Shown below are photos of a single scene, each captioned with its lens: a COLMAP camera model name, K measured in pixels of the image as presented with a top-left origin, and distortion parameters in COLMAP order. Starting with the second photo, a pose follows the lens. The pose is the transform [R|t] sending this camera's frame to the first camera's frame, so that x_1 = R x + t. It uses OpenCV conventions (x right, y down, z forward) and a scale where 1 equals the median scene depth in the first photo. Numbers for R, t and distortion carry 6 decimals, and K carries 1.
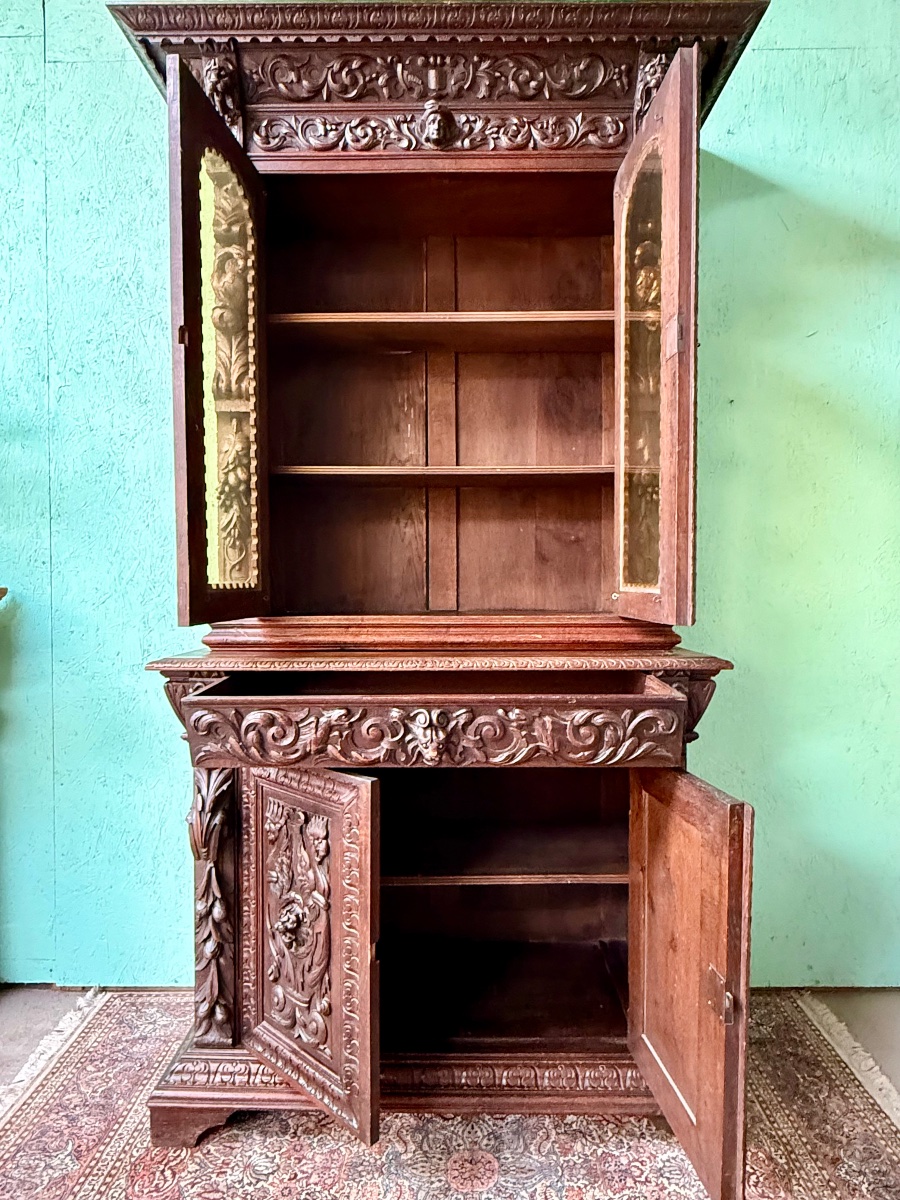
lens RADIAL K [[739.4, 0, 448.6], [0, 739.4, 603.0], [0, 0, 1]] dist [-0.003298, 0.005923]
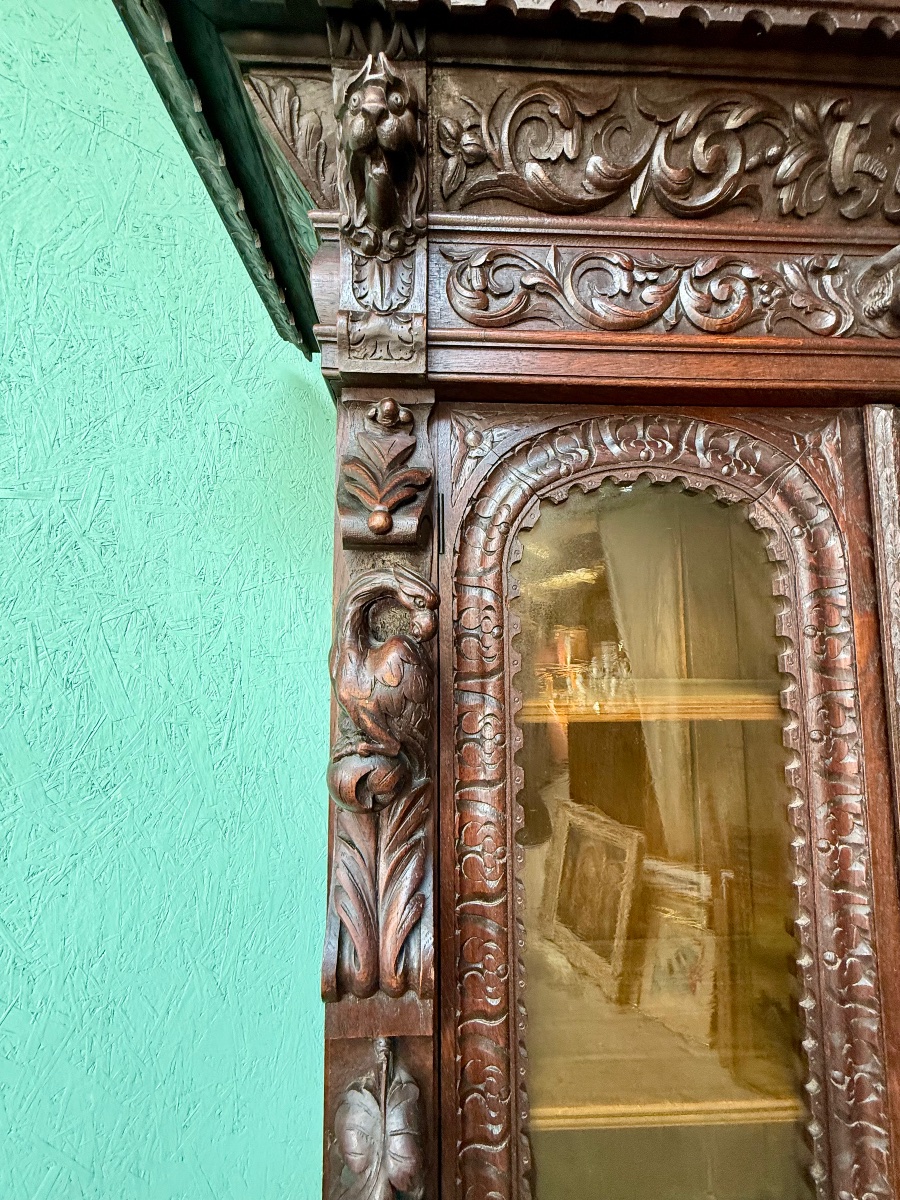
lens RADIAL K [[478.0, 0, 448.6], [0, 478.0, 594.5], [0, 0, 1]] dist [-0.002450, 0.001090]
pose [[0.998227, 0.003720, 0.059403, -0.285567], [0.003286, 0.993077, -0.117418, -0.450852], [-0.059428, 0.117405, 0.991304, 0.785681]]
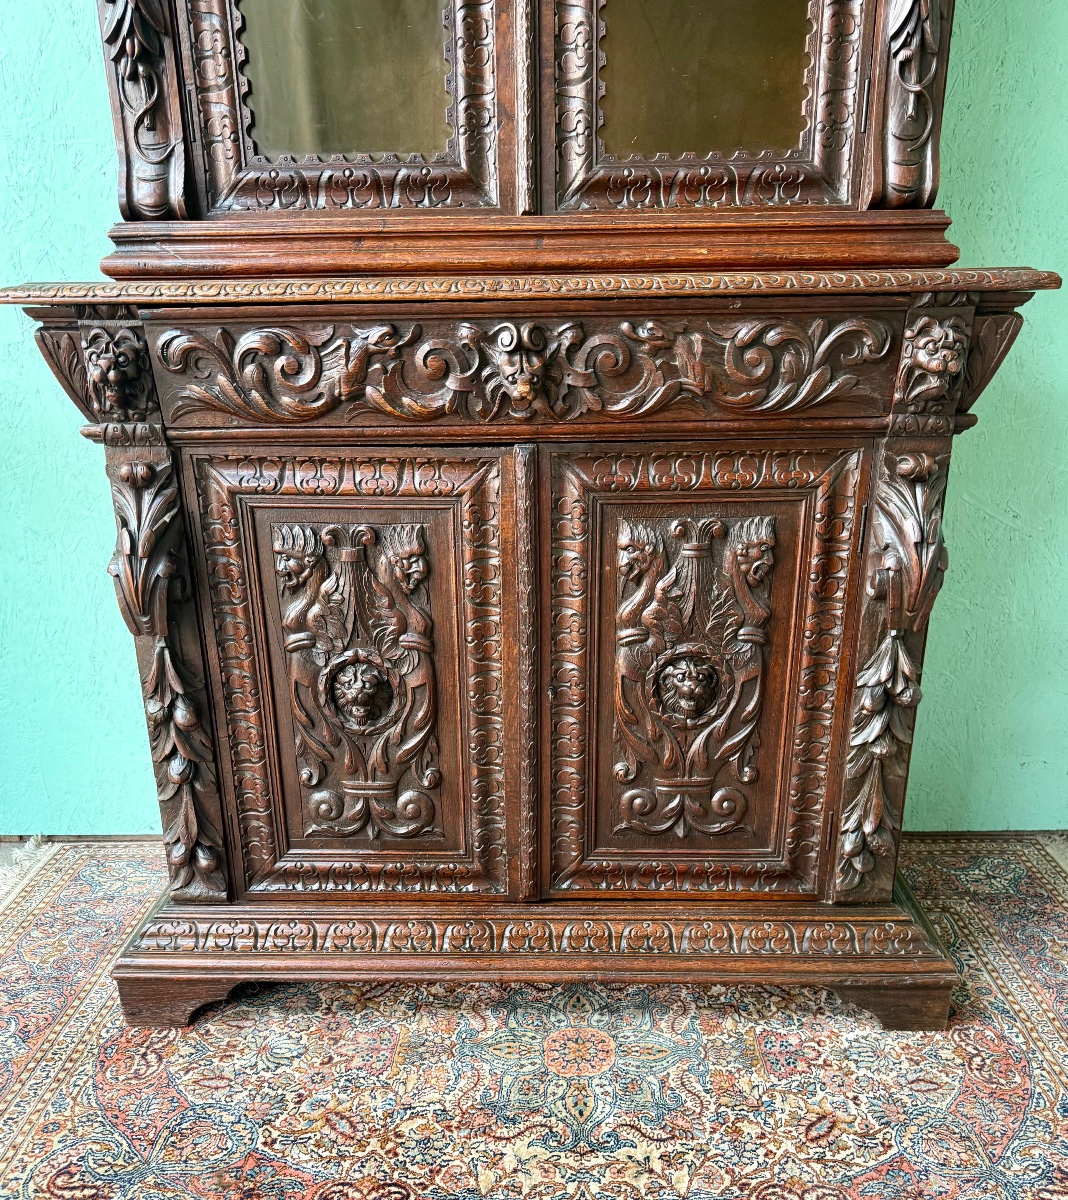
lens RADIAL K [[1011.5, 0, 529.9], [0, 1011.5, 717.2], [0, 0, 1]] dist [0.061677, -0.072905]
pose [[0.999936, -0.006486, -0.009241, -0.002933], [0.009175, 0.943786, 0.330429, 0.124547], [0.006579, -0.330493, 0.943785, 0.161977]]
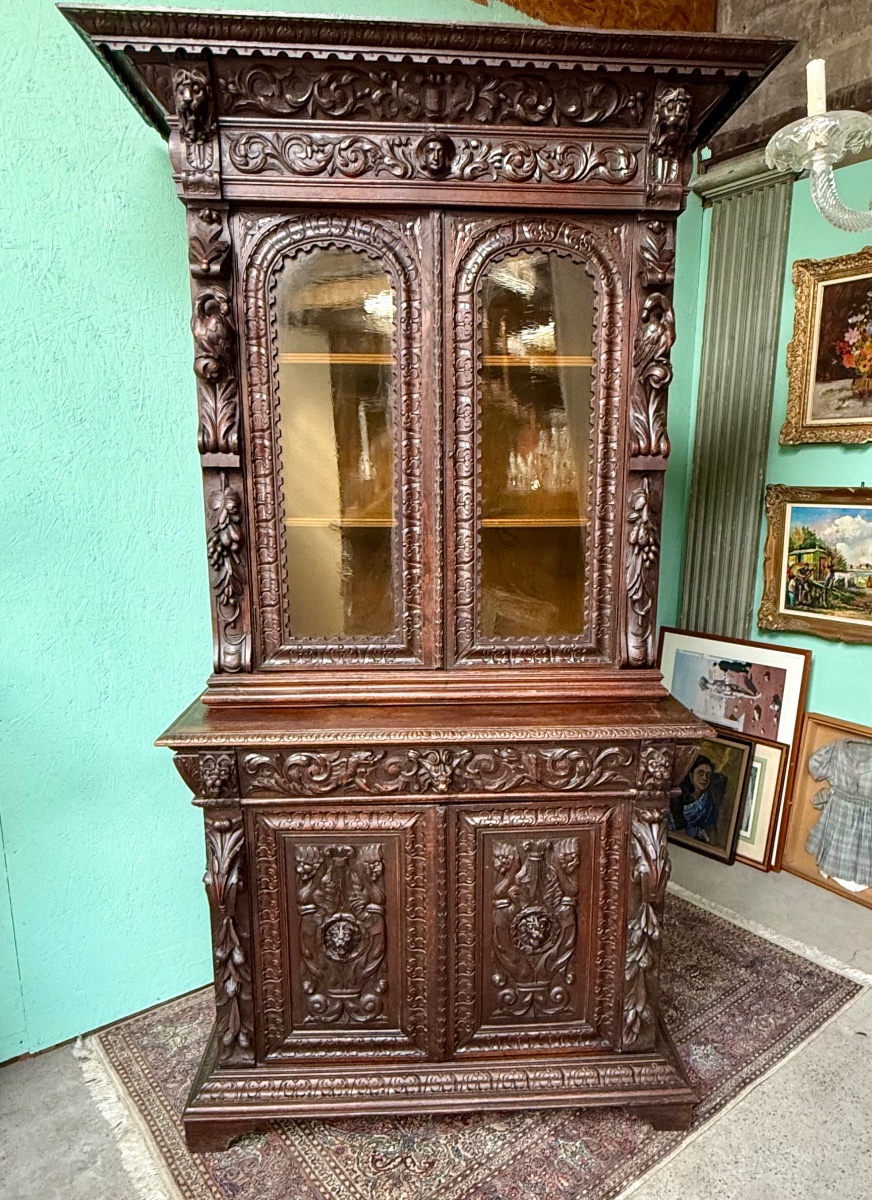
lens RADIAL K [[817.6, 0, 462.4], [0, 817.6, 648.2], [0, 0, 1]] dist [-0.005393, 0.006467]
pose [[0.996938, -0.011041, 0.077408, -0.068363], [-0.003302, 0.983152, 0.182760, -0.230859], [-0.078121, -0.182456, 0.980106, -0.104090]]
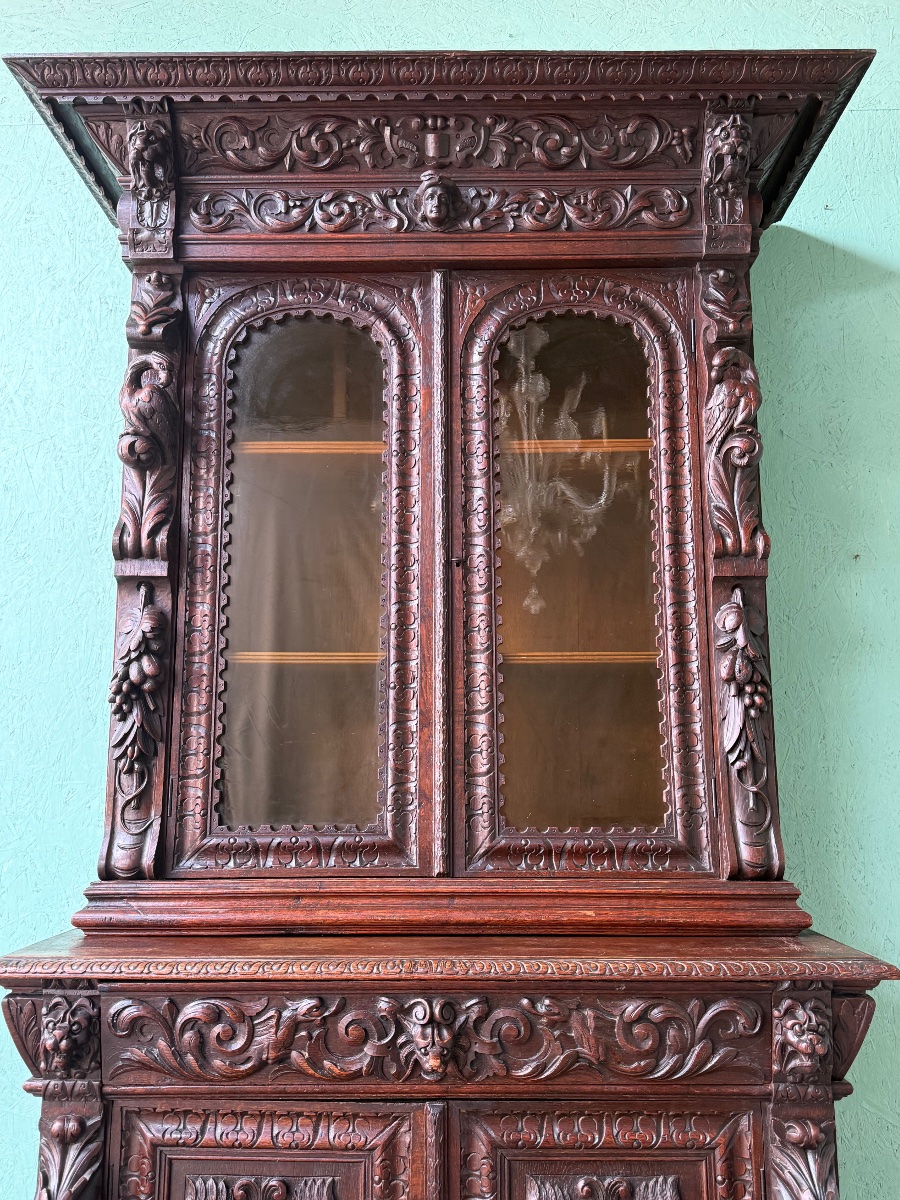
lens RADIAL K [[1005.5, 0, 455.5], [0, 1005.5, 607.8], [0, 0, 1]] dist [0.064088, -0.096116]
pose [[0.999995, -0.000279, -0.003211, 0.006189], [-0.000336, 0.981805, -0.189892, -0.051344], [0.003206, 0.189892, 0.981800, 0.077320]]
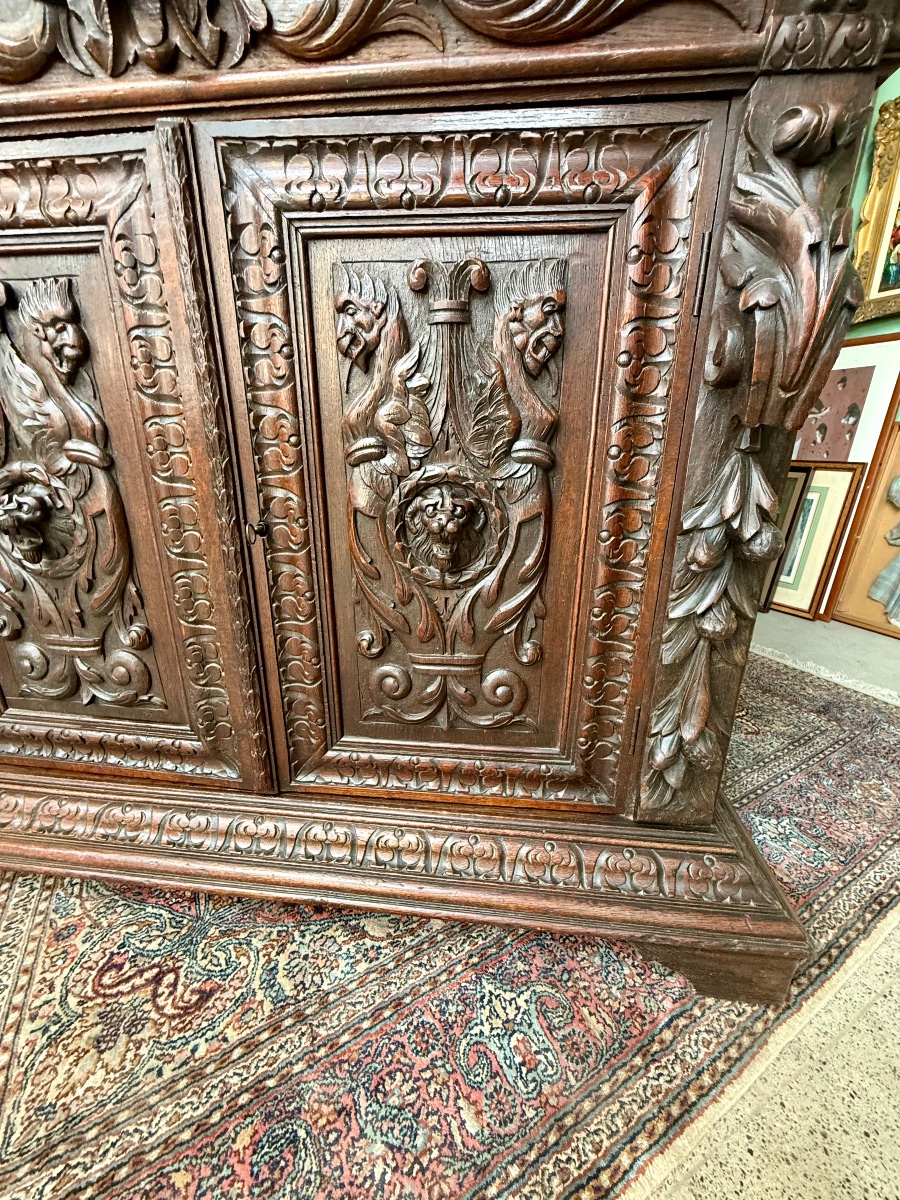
lens RADIAL K [[478.0, 0, 450.2], [0, 478.0, 601.6], [0, 0, 1]] dist [-0.002450, 0.001090]
pose [[0.995532, 0.036162, -0.087224, 0.149177], [-0.009246, 0.956655, 0.291077, 0.335685], [0.093970, -0.288970, 0.952715, 0.669105]]
